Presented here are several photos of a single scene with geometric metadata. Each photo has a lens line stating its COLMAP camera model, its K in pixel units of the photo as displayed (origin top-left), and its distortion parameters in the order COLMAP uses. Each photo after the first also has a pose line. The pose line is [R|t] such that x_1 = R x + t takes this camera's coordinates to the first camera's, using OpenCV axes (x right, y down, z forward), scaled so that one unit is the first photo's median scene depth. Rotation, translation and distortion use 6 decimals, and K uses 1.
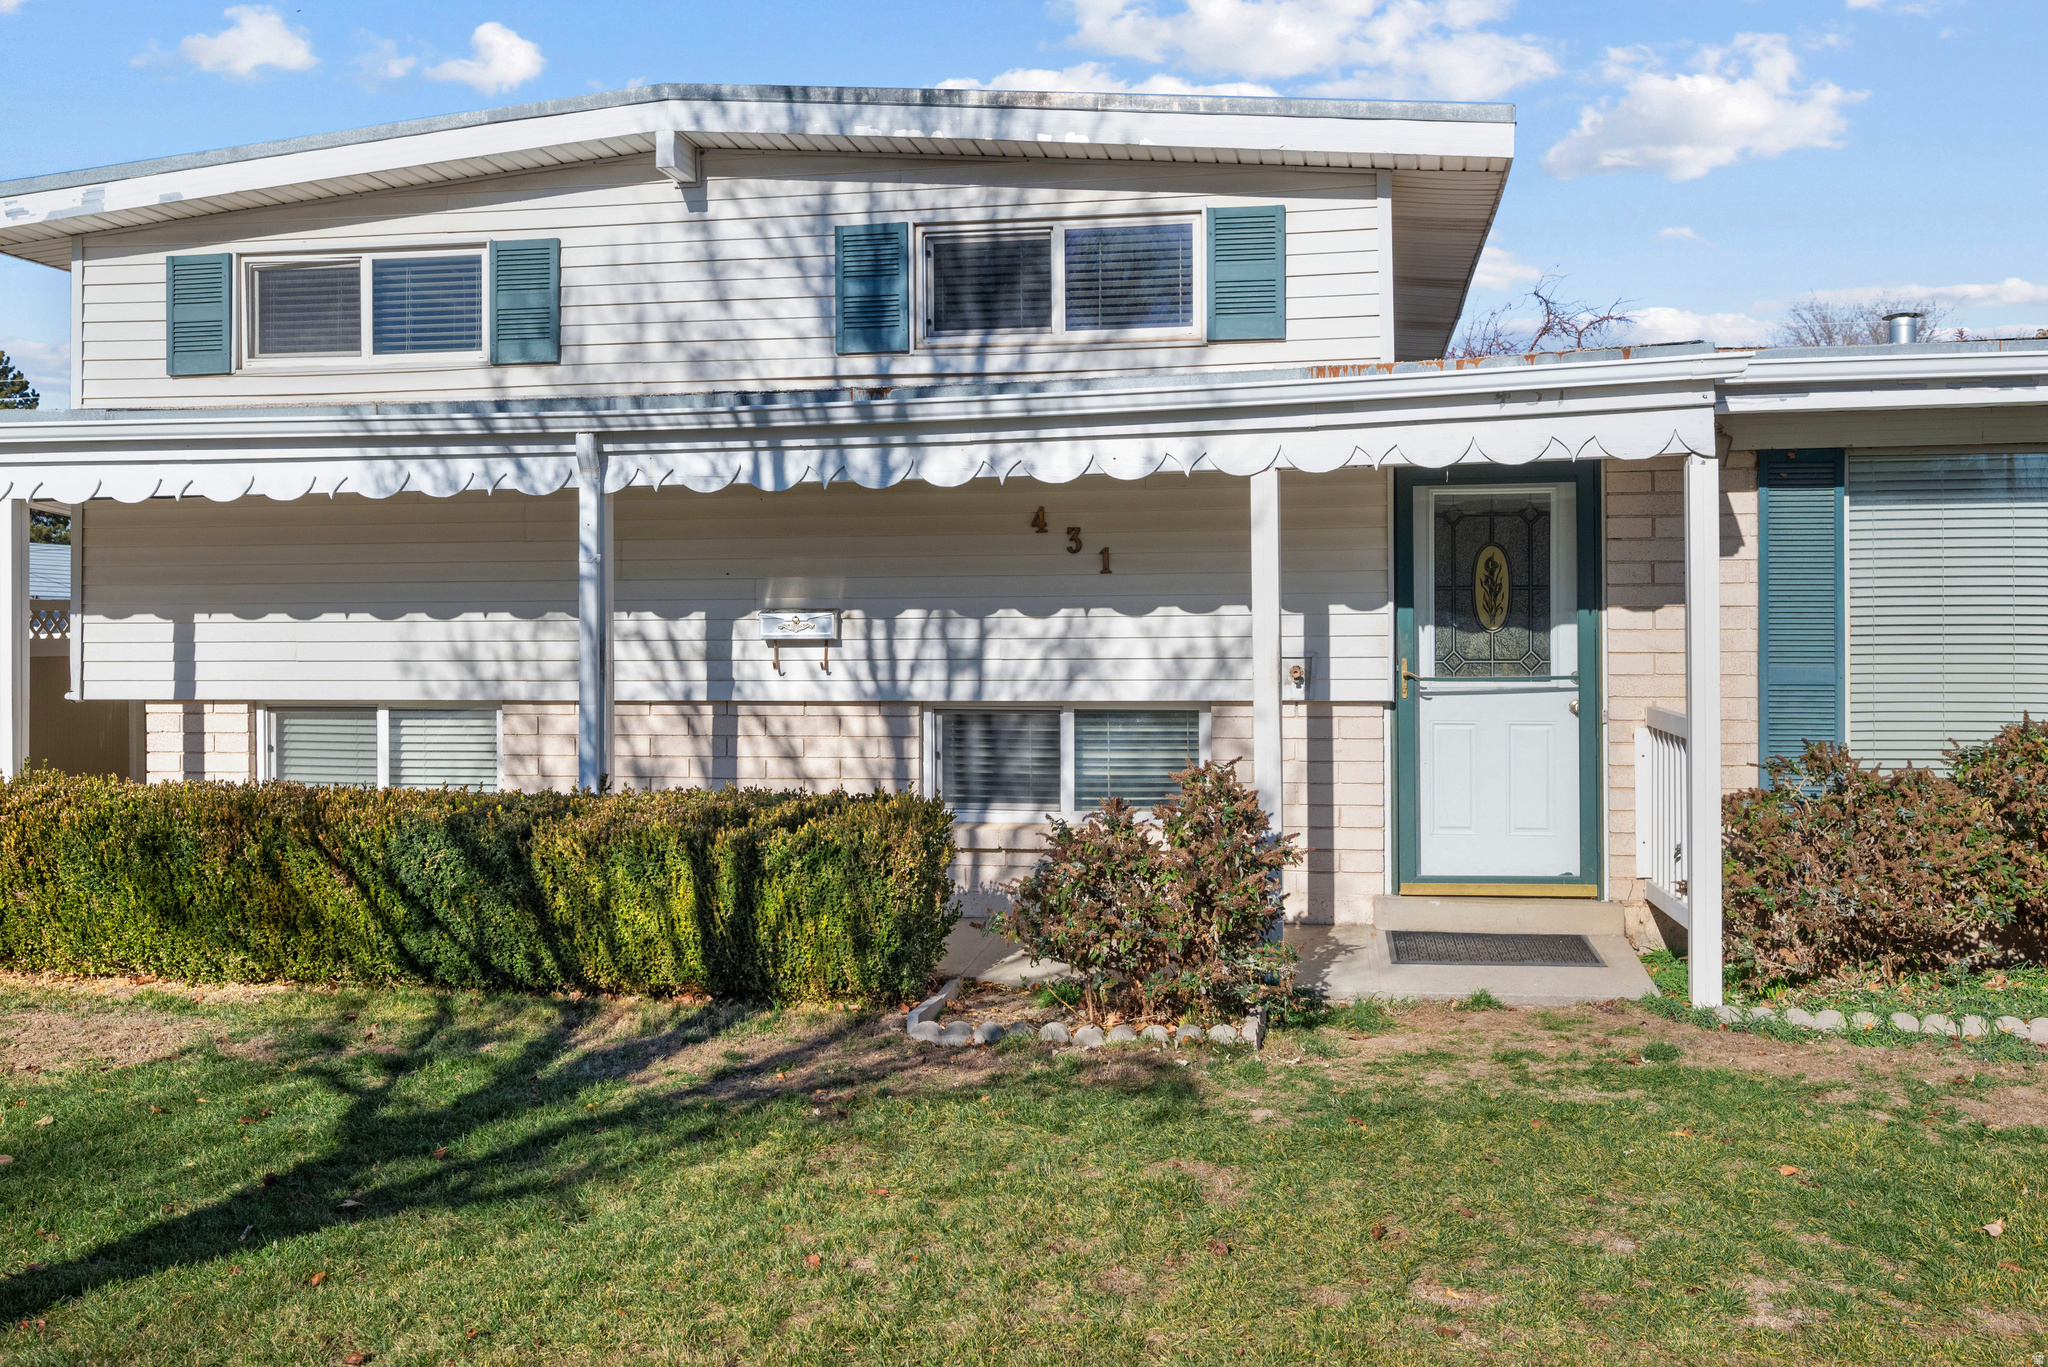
lens RADIAL K [[1826.8, 0, 1047.1], [0, 1826.8, 617.3], [0, 0, 1]] dist [-0.018080, 0.002900]
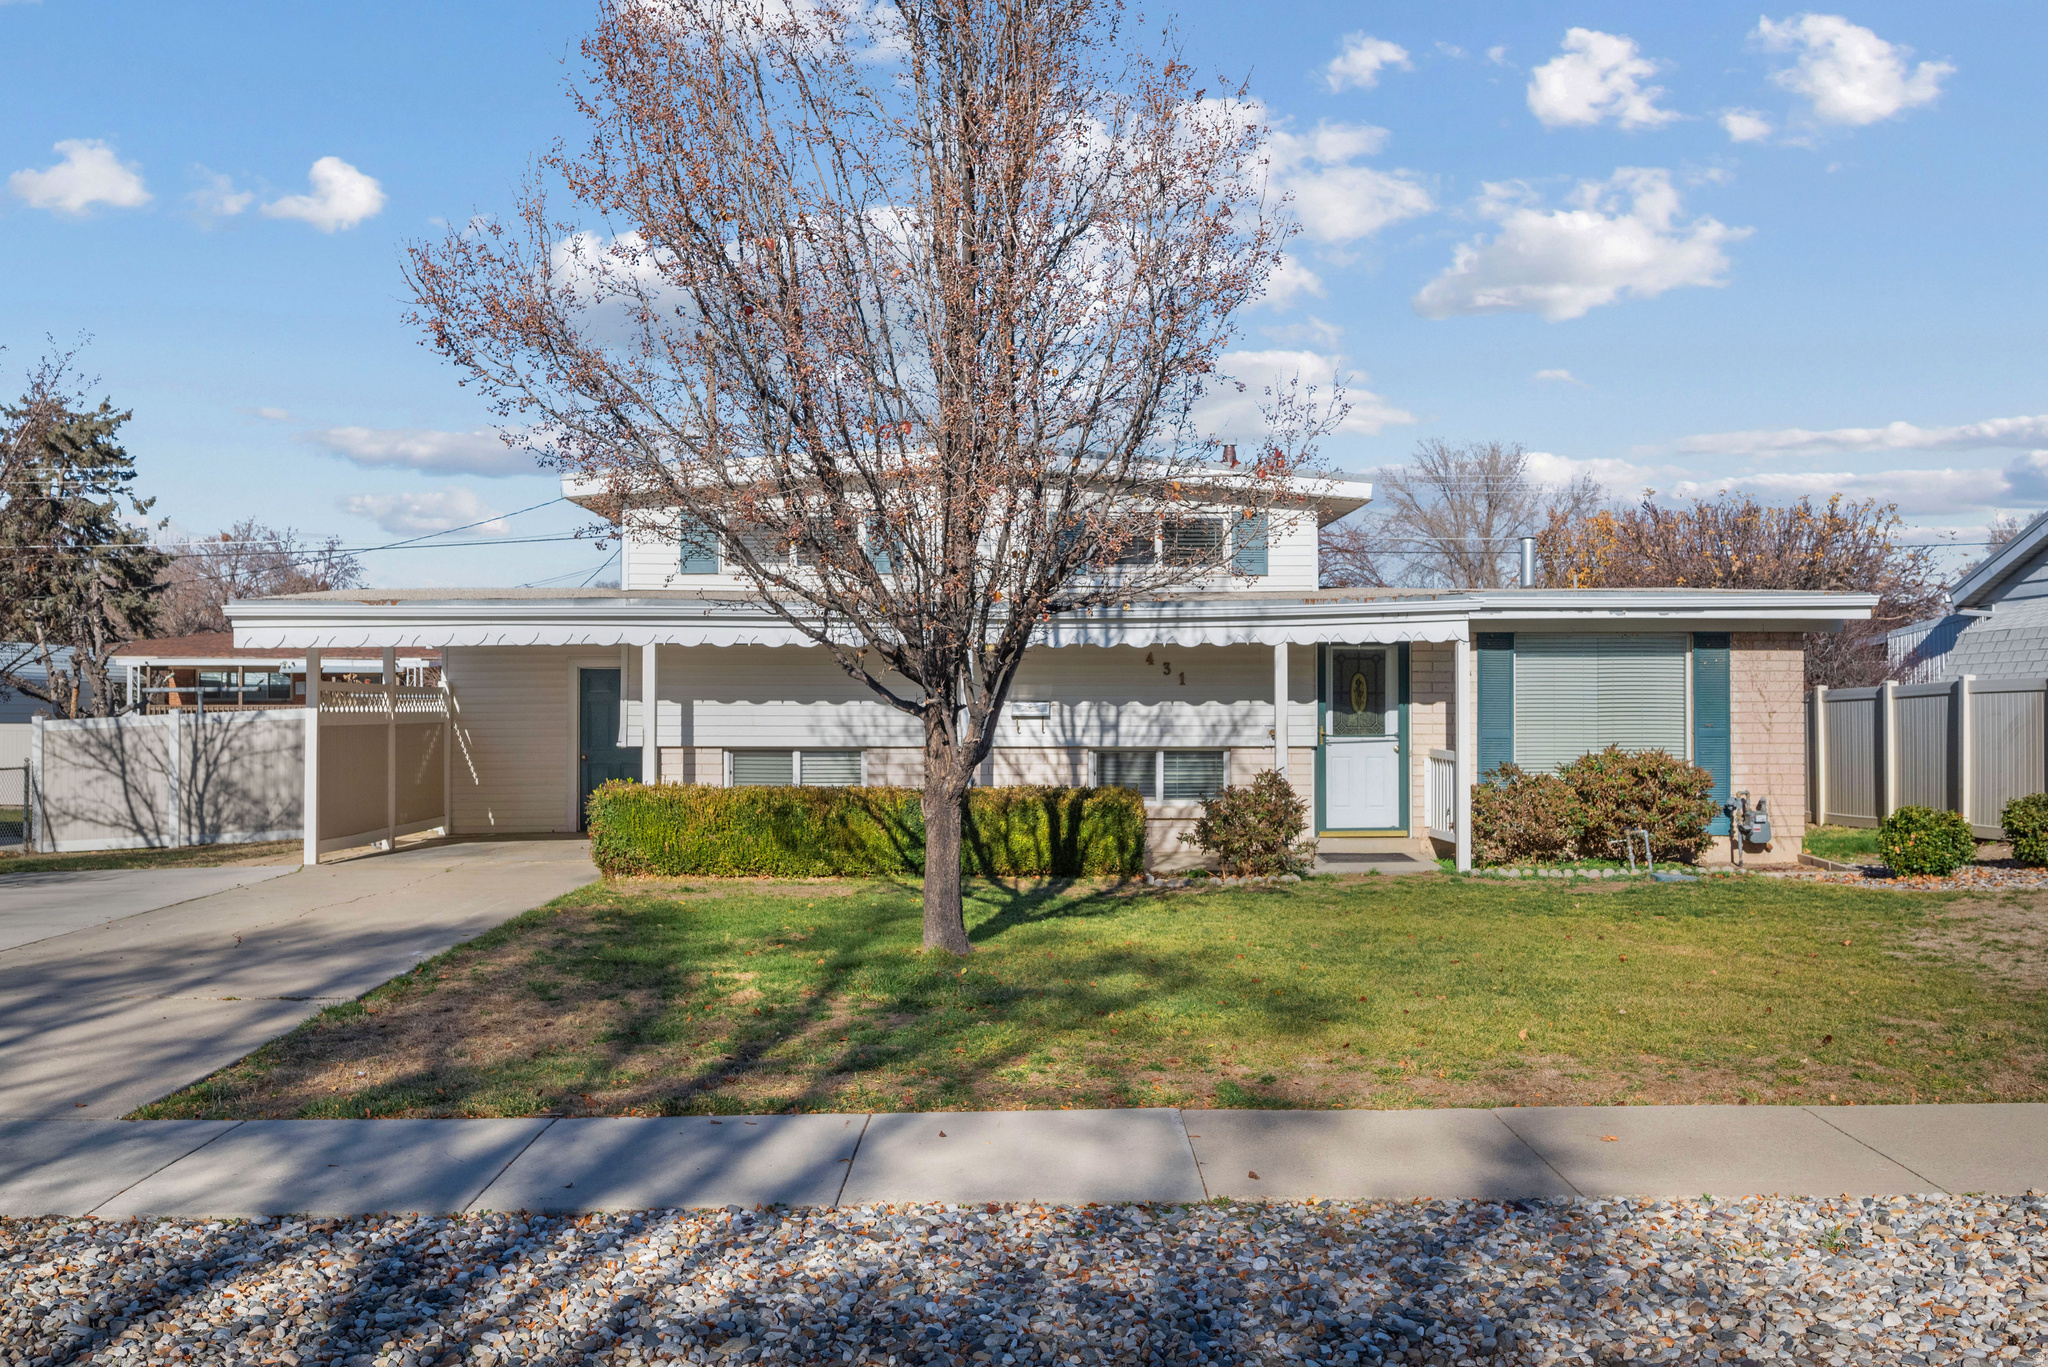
lens RADIAL K [[1826.8, 0, 1036.7], [0, 1826.8, 688.9], [0, 0, 1]] dist [-0.018080, 0.002900]
pose [[0.980416, 0.007218, 0.196803, -0.536989], [-0.007693, 0.999969, 0.001652, -0.021552], [-0.196785, -0.003133, 0.980442, -1.005100]]
